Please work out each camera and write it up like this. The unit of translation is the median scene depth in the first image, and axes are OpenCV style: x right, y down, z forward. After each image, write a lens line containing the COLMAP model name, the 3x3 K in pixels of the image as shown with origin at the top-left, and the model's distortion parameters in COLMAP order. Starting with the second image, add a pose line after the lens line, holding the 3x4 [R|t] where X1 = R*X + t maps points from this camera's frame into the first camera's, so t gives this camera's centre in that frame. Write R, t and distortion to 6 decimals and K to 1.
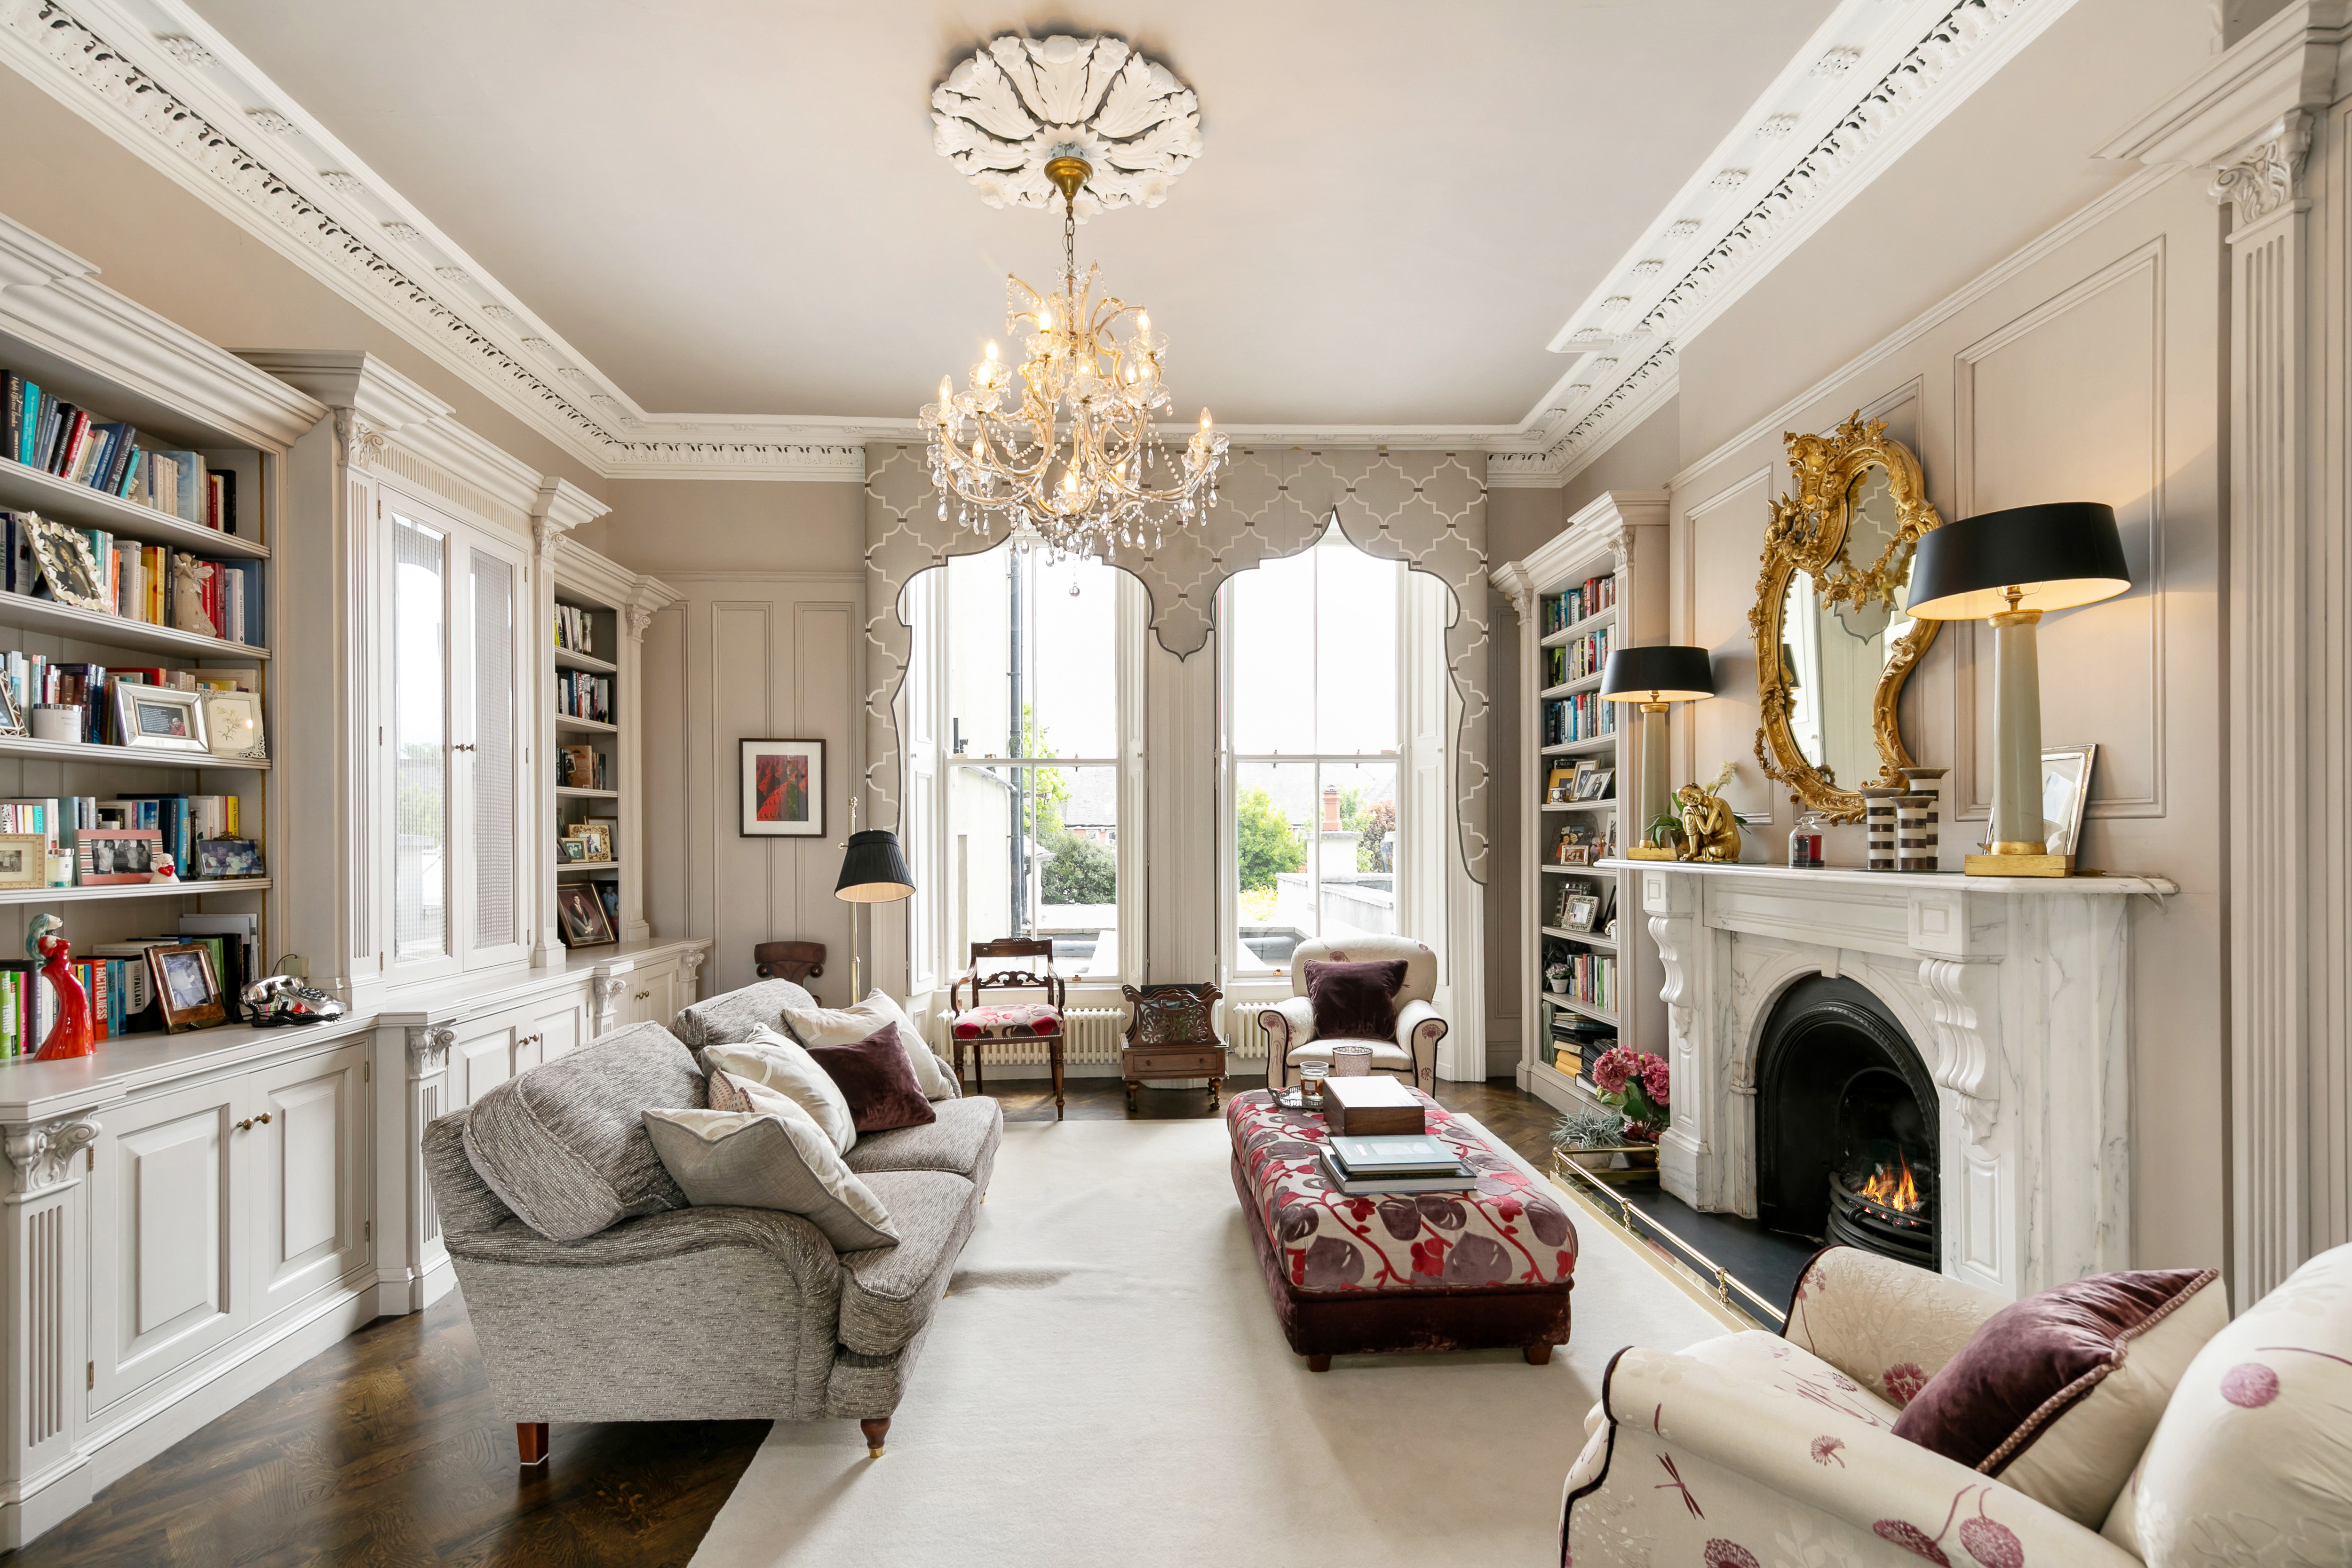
lens RADIAL K [[1035.3, 0, 1148.6], [0, 1035.3, 841.8], [0, 0, 1]] dist [0.005712, -0.000254]
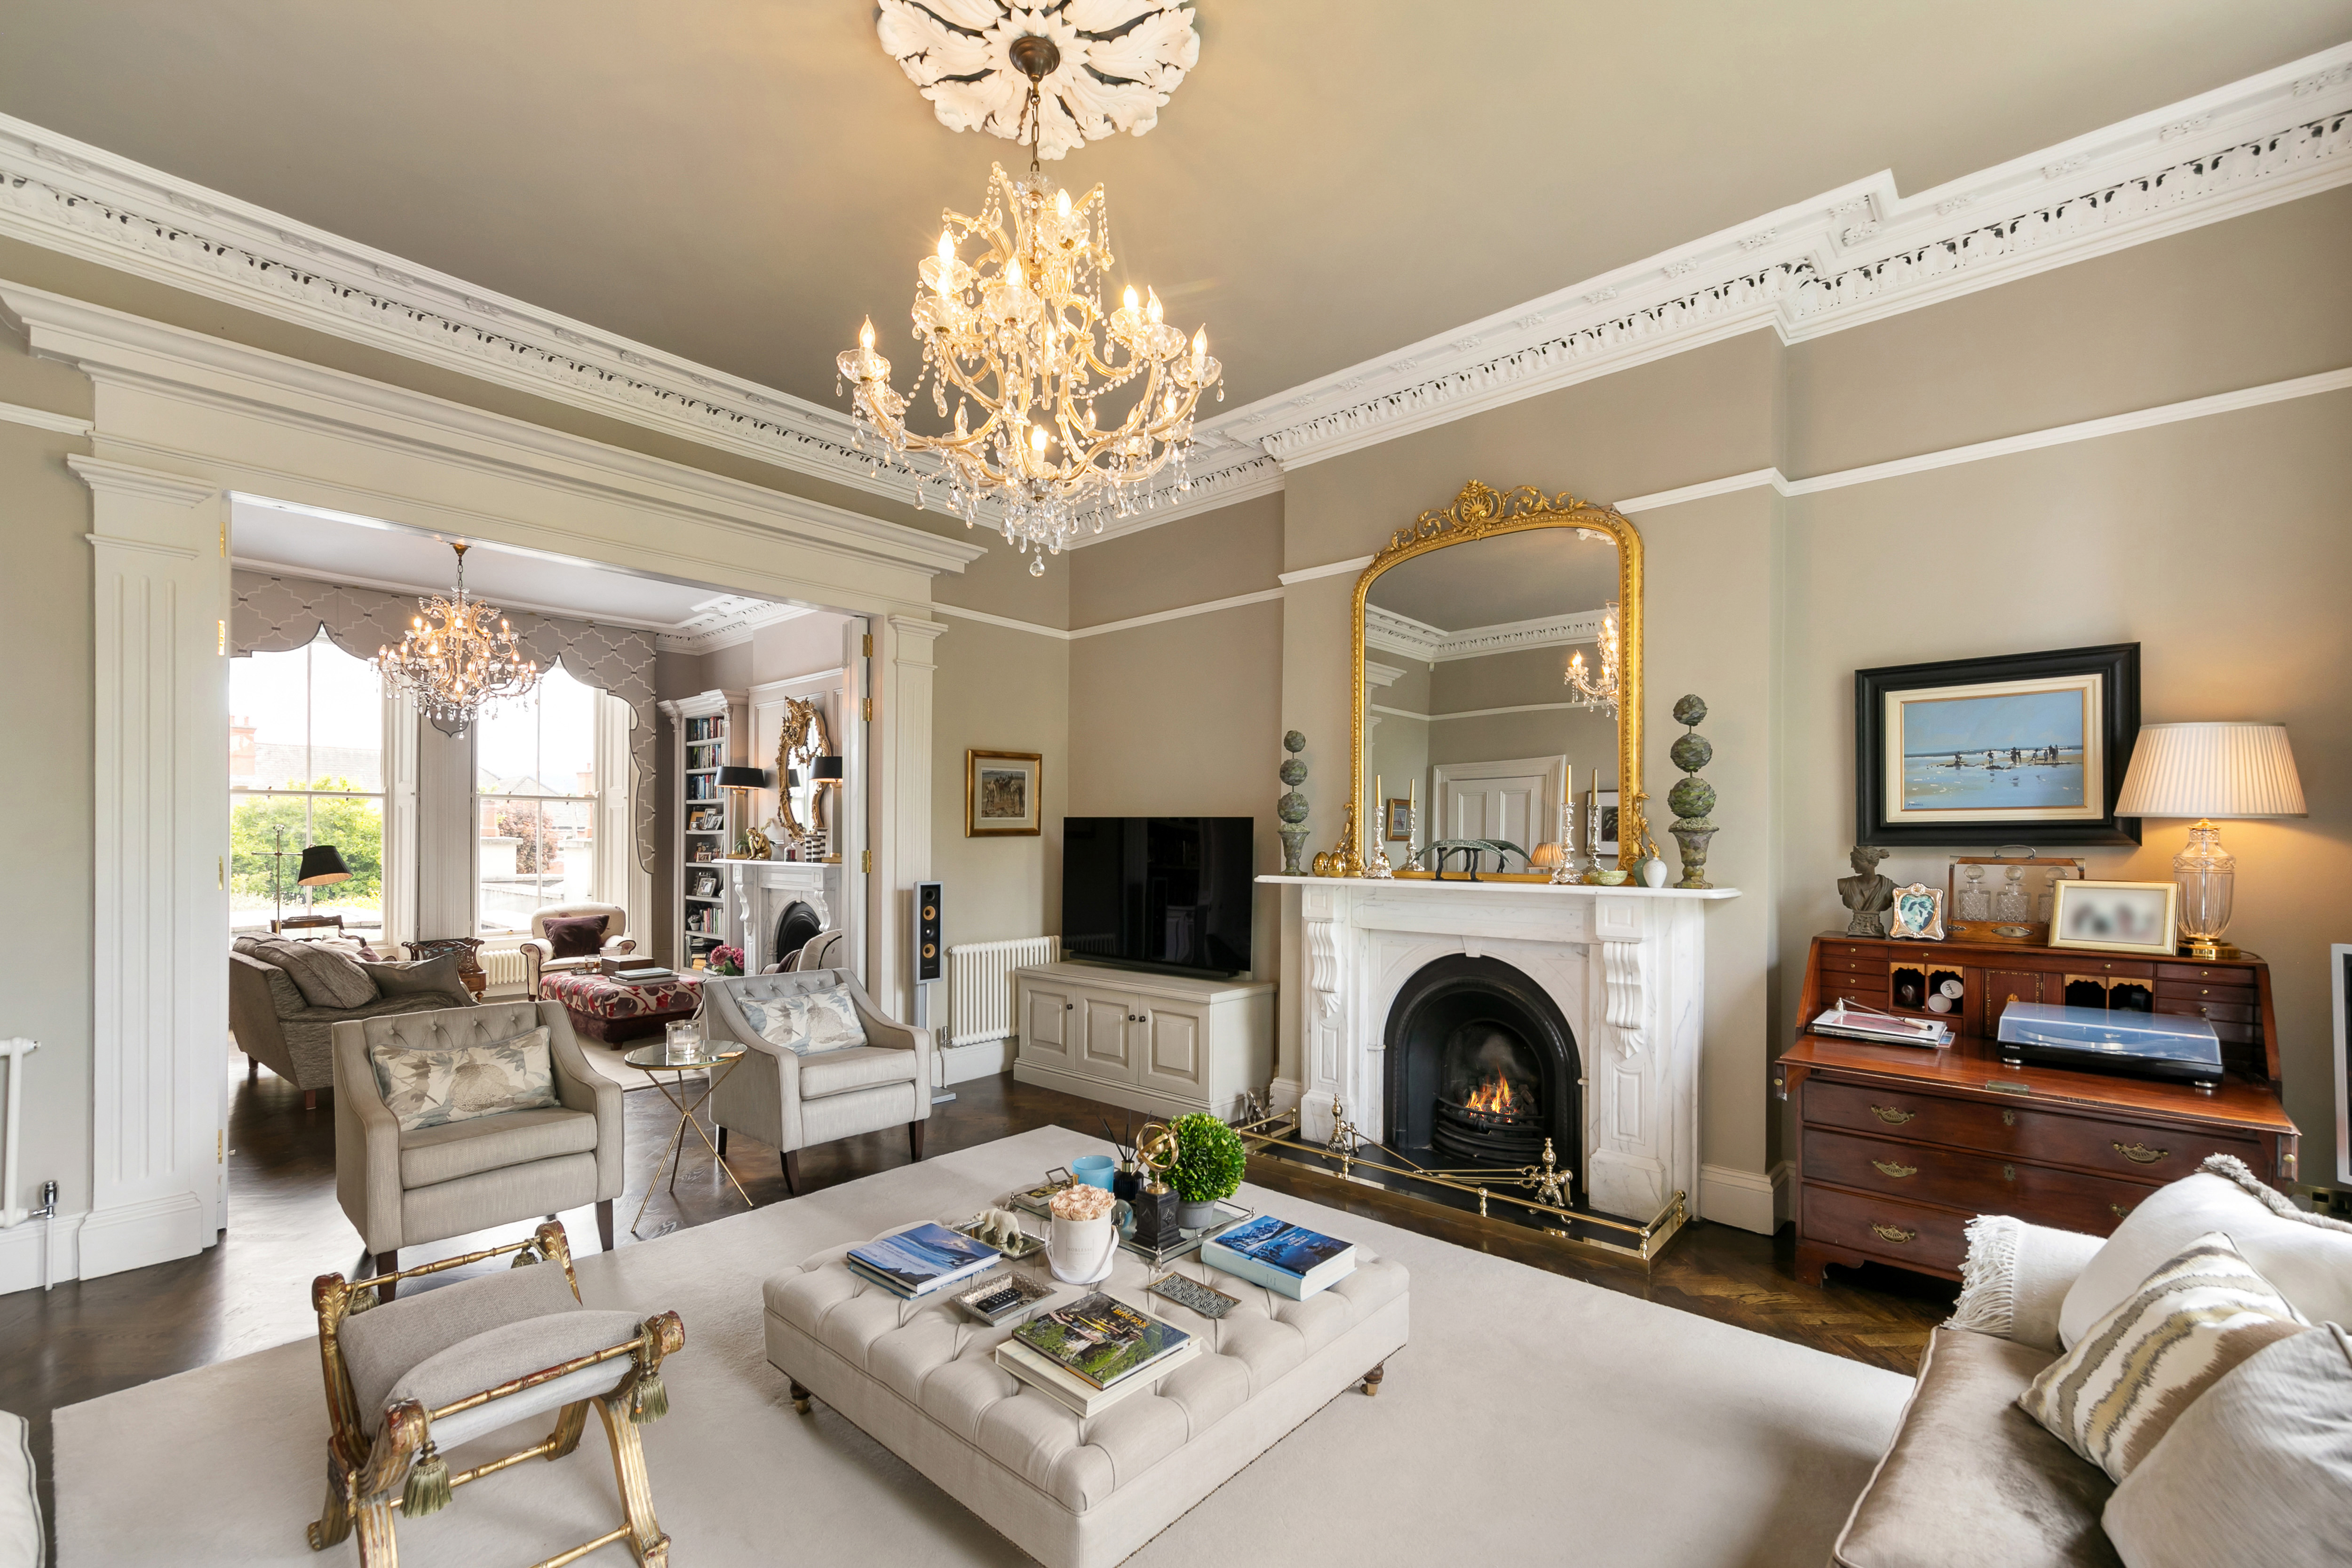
lens RADIAL K [[1035.3, 0, 1148.7], [0, 1035.3, 843.7], [0, 0, 1]] dist [0.046997, -0.000084]
pose [[0.705751, 0.009283, 0.708400, -0.500701], [-0.007674, 0.999956, -0.005458, -0.011168], [-0.708419, -0.001584, 0.705791, -1.258631]]
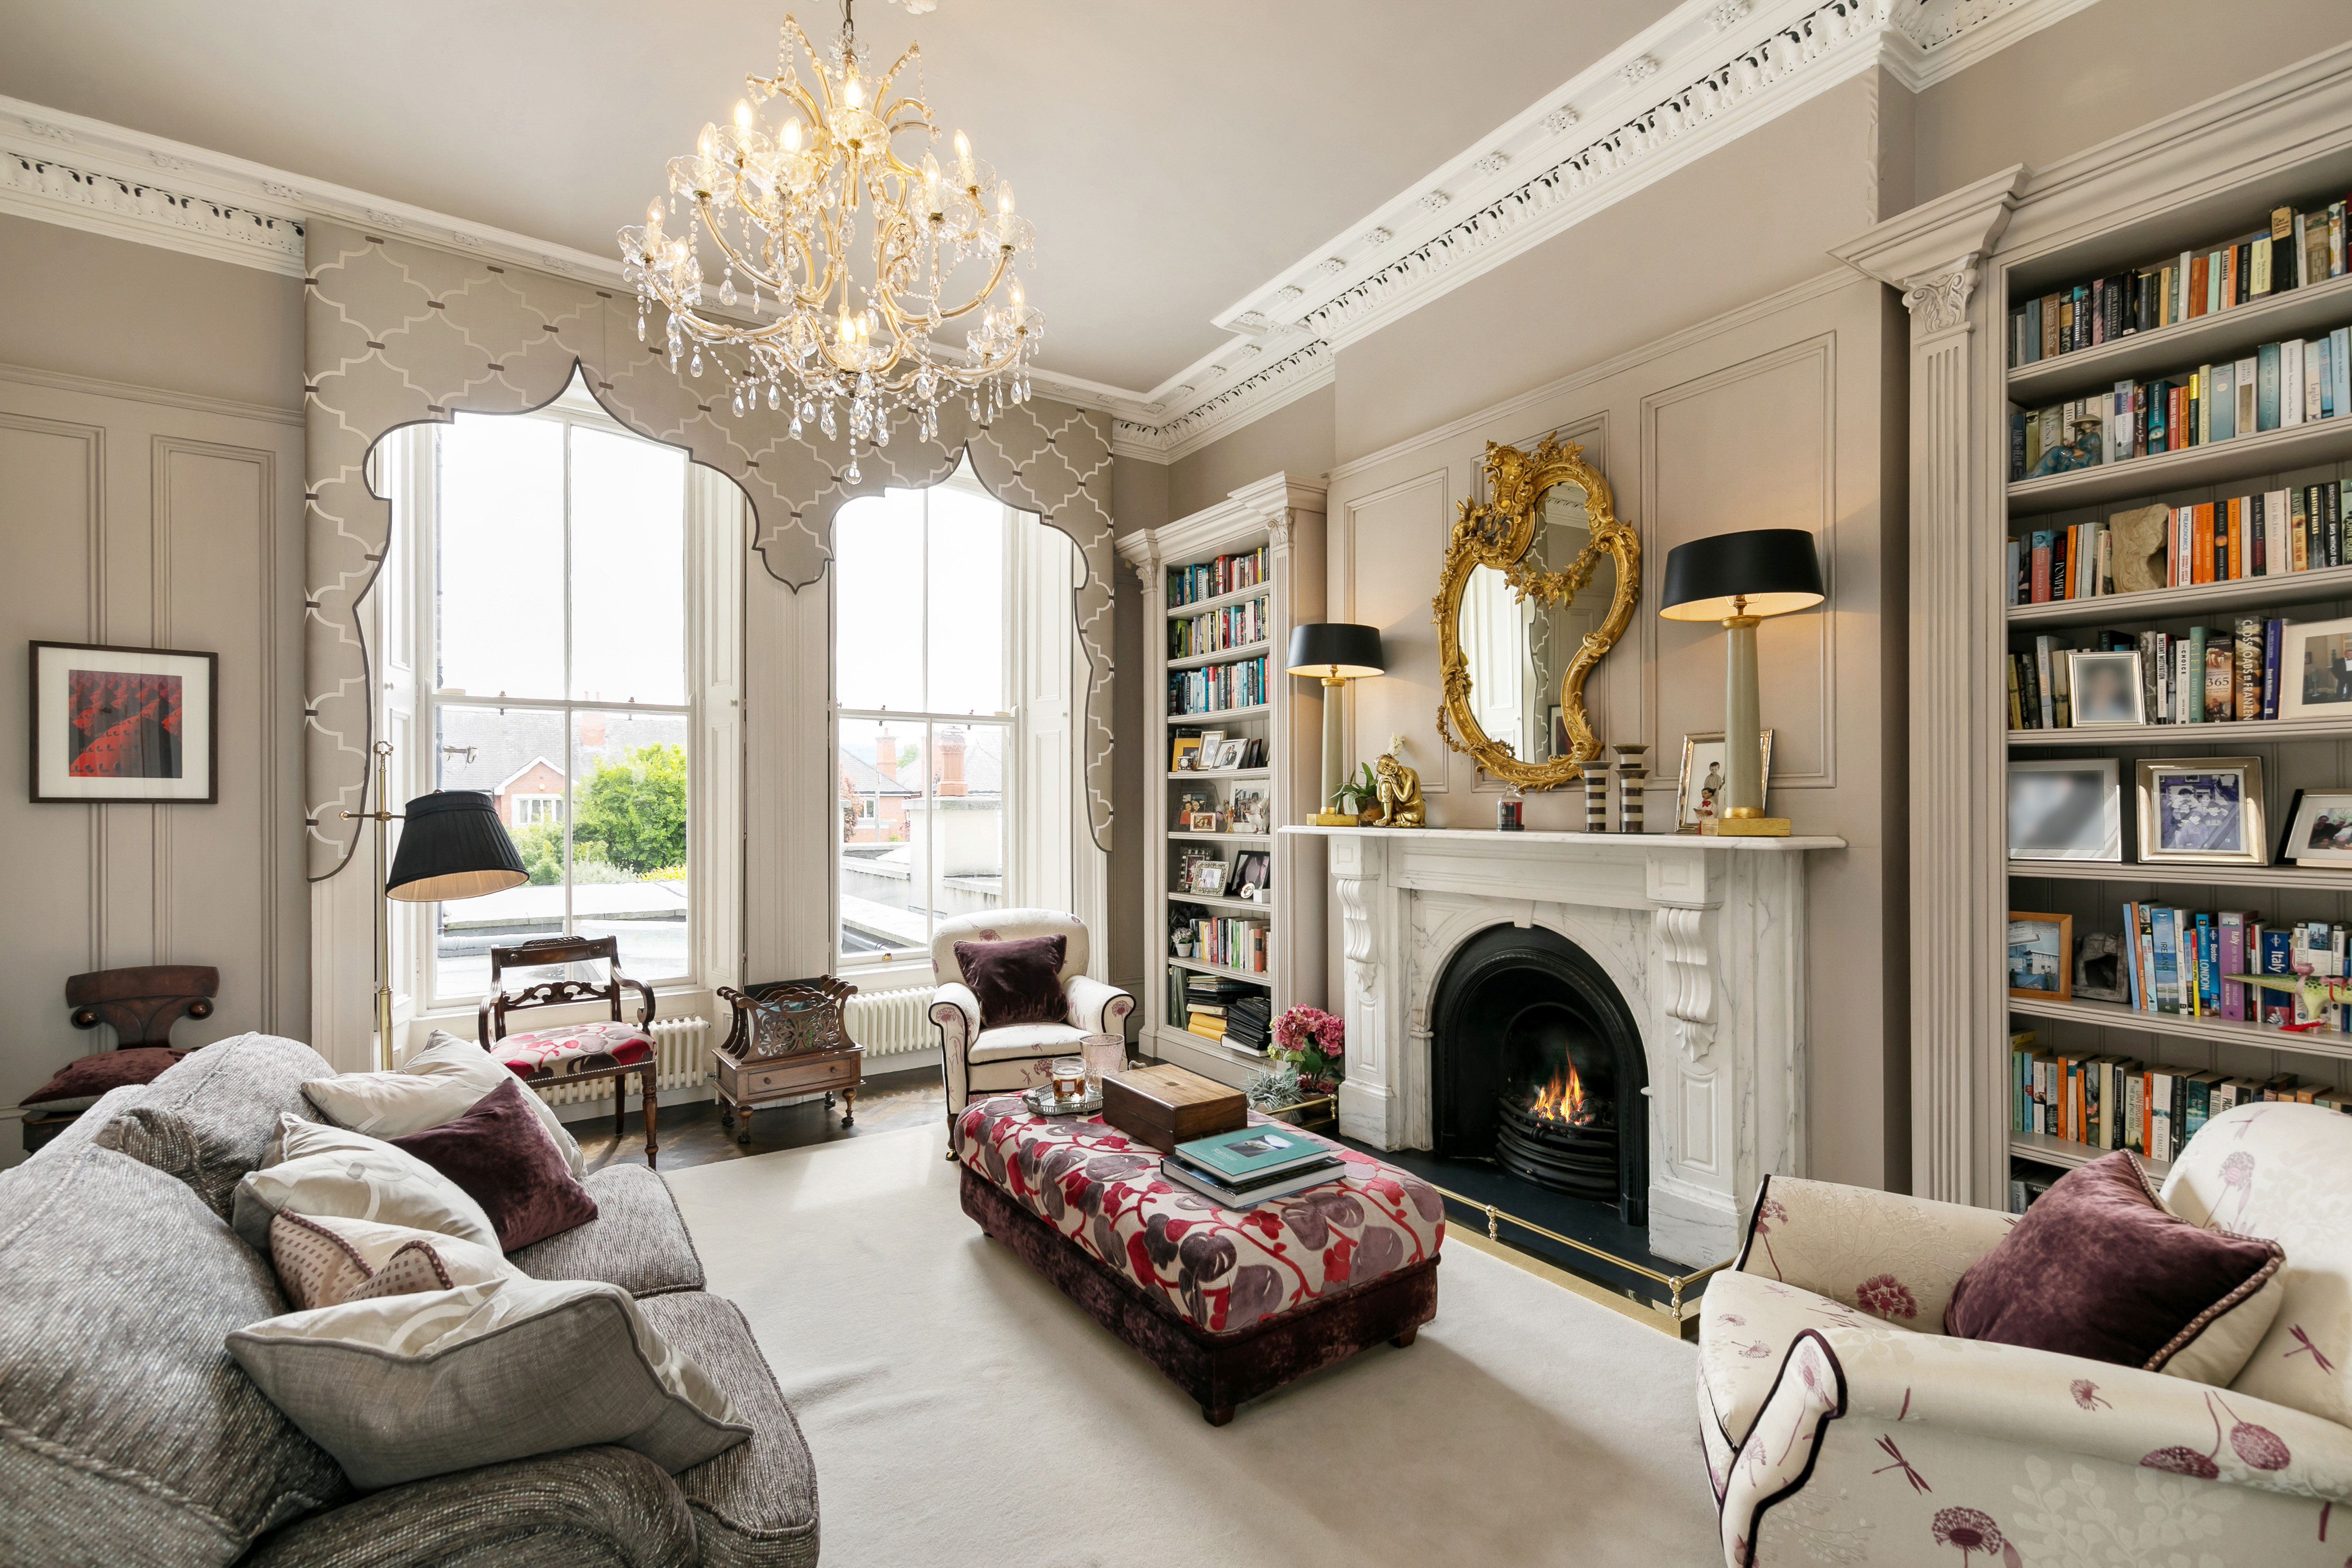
lens RADIAL K [[1035.3, 0, 1155.8], [0, 1035.3, 805.8], [0, 0, 1]] dist [0.005712, -0.000254]
pose [[0.853717, 0.000680, 0.520736, -0.215771], [0.001582, 0.999991, -0.003899, 0.001155], [-0.520734, 0.004152, 0.853709, 0.190742]]
